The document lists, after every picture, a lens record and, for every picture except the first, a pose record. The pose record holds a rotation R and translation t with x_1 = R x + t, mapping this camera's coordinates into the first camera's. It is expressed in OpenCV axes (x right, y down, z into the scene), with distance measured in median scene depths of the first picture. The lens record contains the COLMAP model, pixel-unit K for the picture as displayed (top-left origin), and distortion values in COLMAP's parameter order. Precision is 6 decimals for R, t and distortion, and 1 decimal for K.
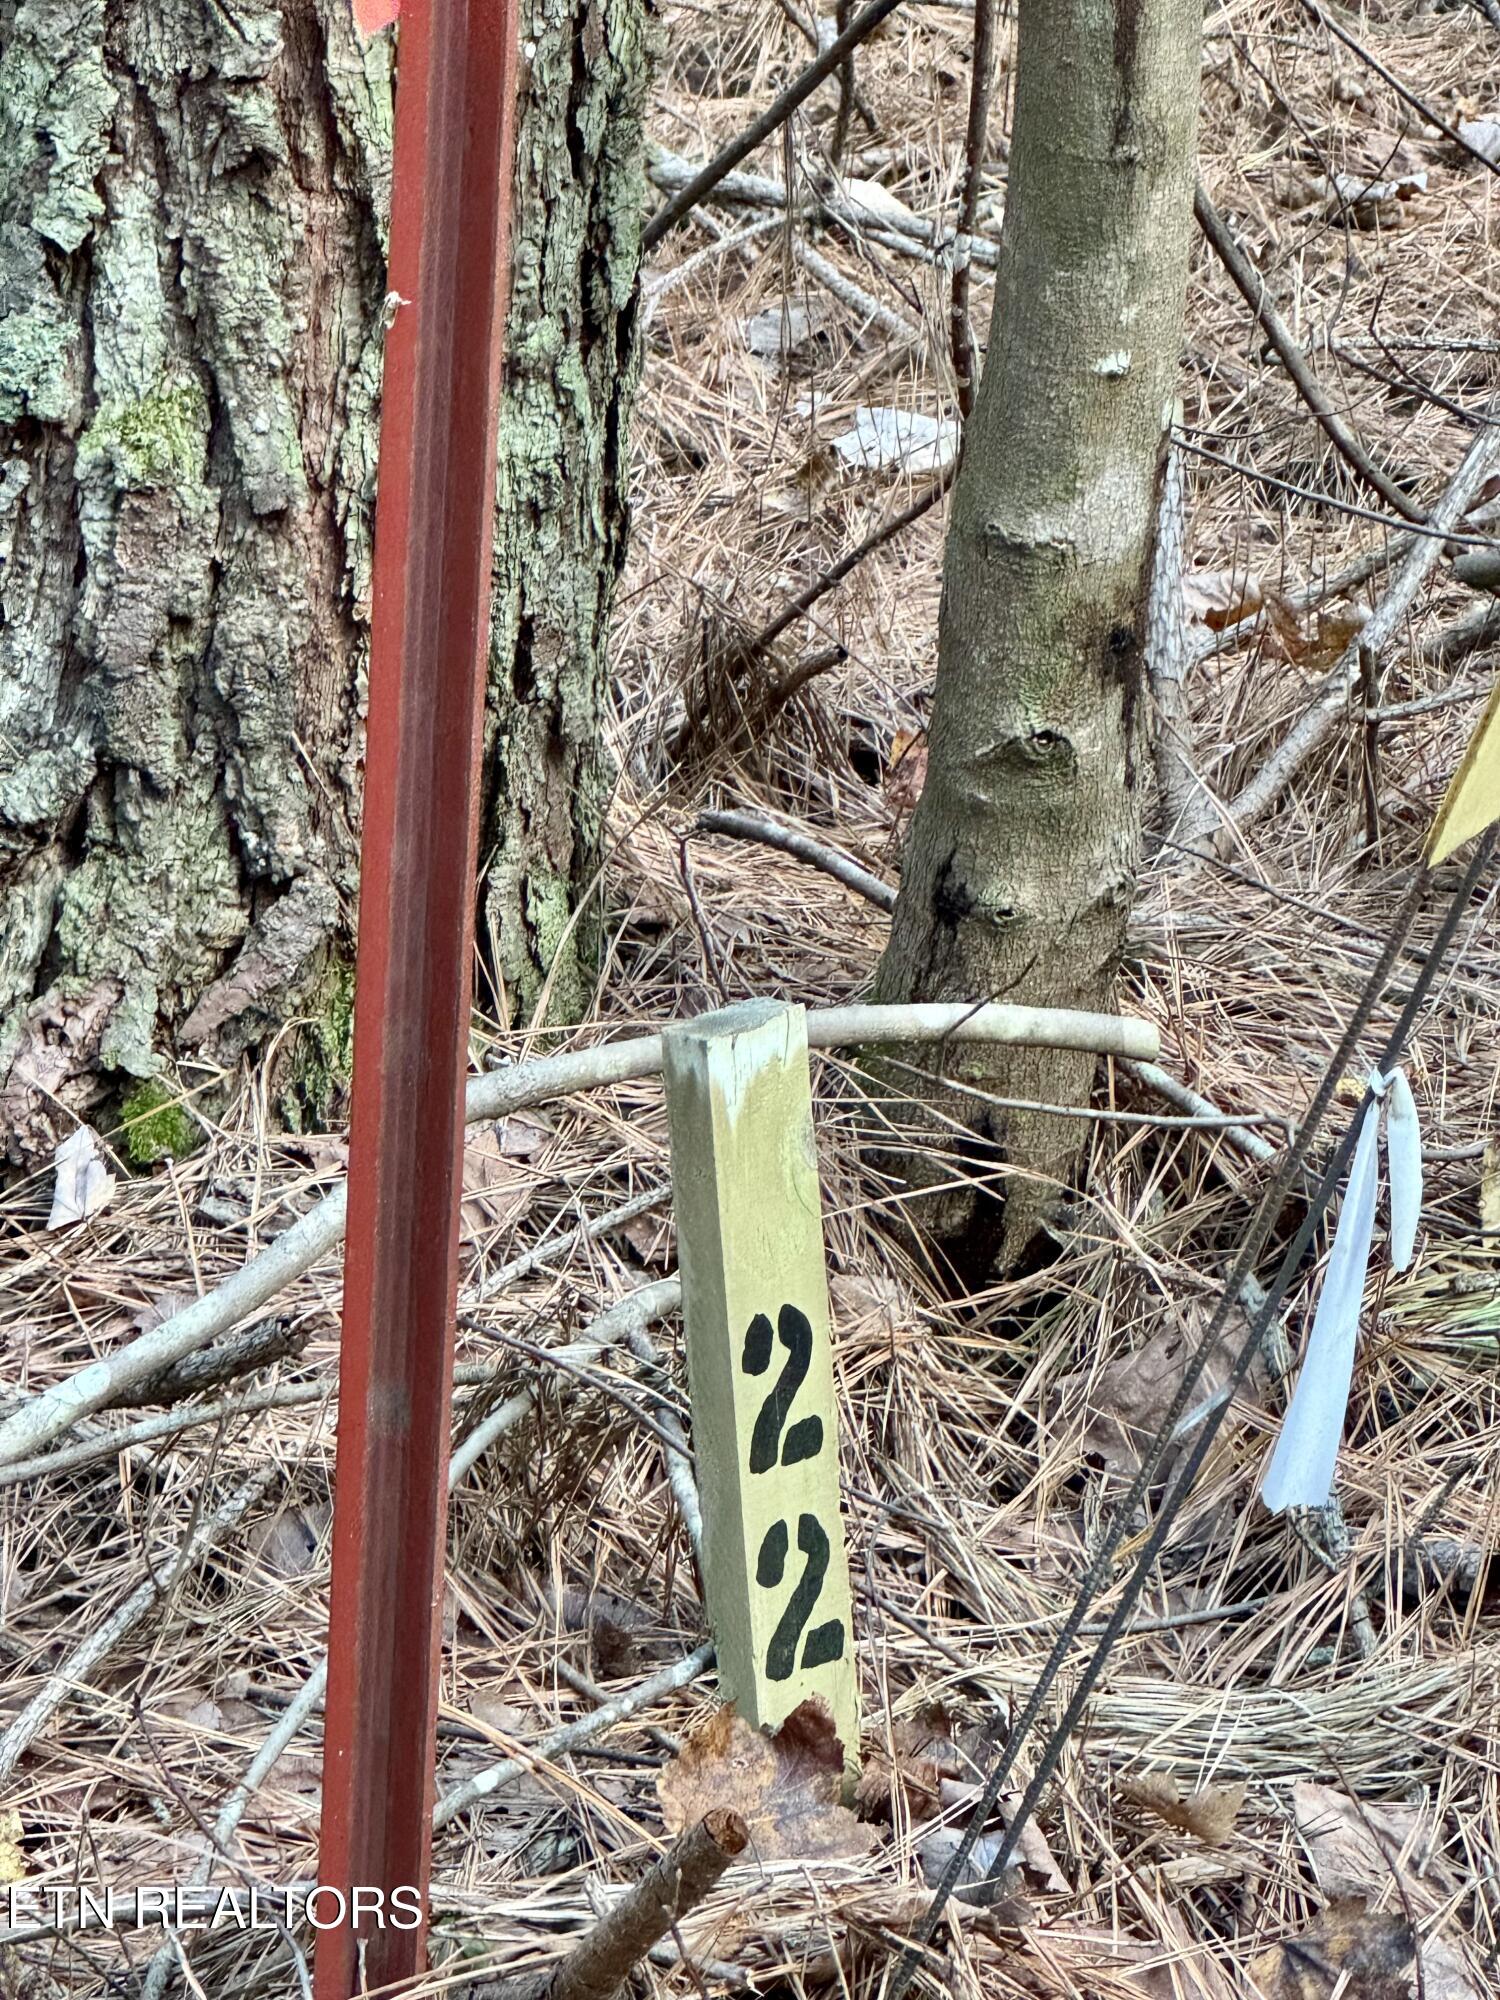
lens RADIAL K [[8569.2, 0, 749.5], [0, 8569.2, 1001.8], [0, 0, 1]] dist [-0.137058, 0.000000]
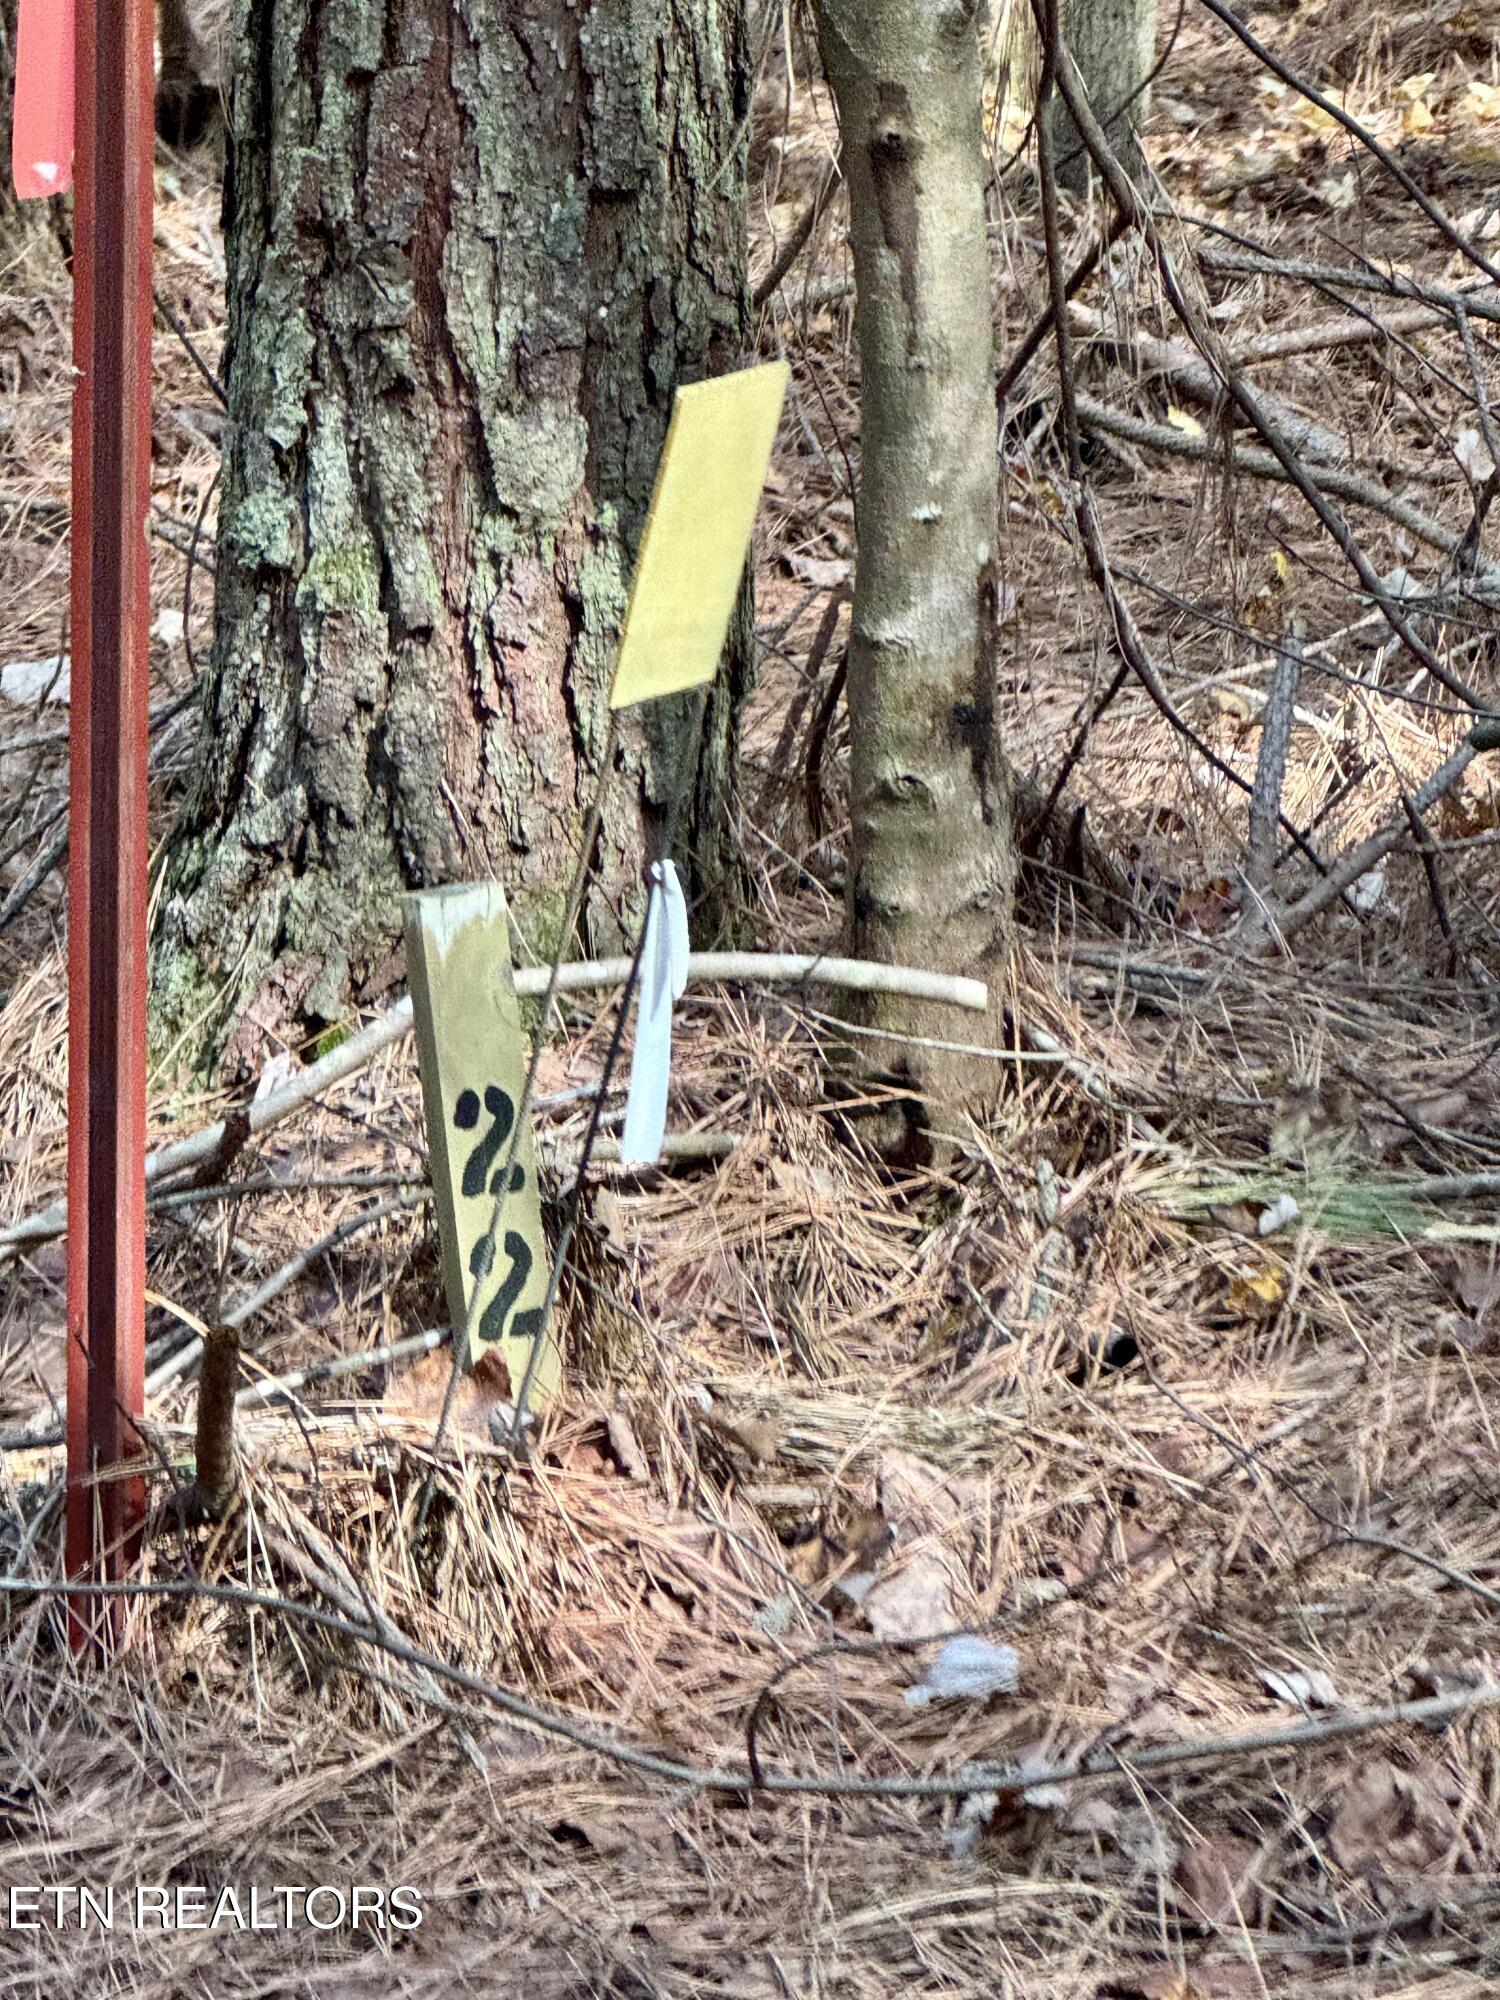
lens RADIAL K [[8569.2, 0, 750.5], [0, 8569.2, 998.3], [0, 0, 1]] dist [-0.137058, 0.000000]
pose [[0.957821, 0.013868, -0.287030, 0.415734], [-0.040877, 0.995253, -0.088319, 0.131187], [0.284442, 0.096327, 0.953842, -0.363196]]
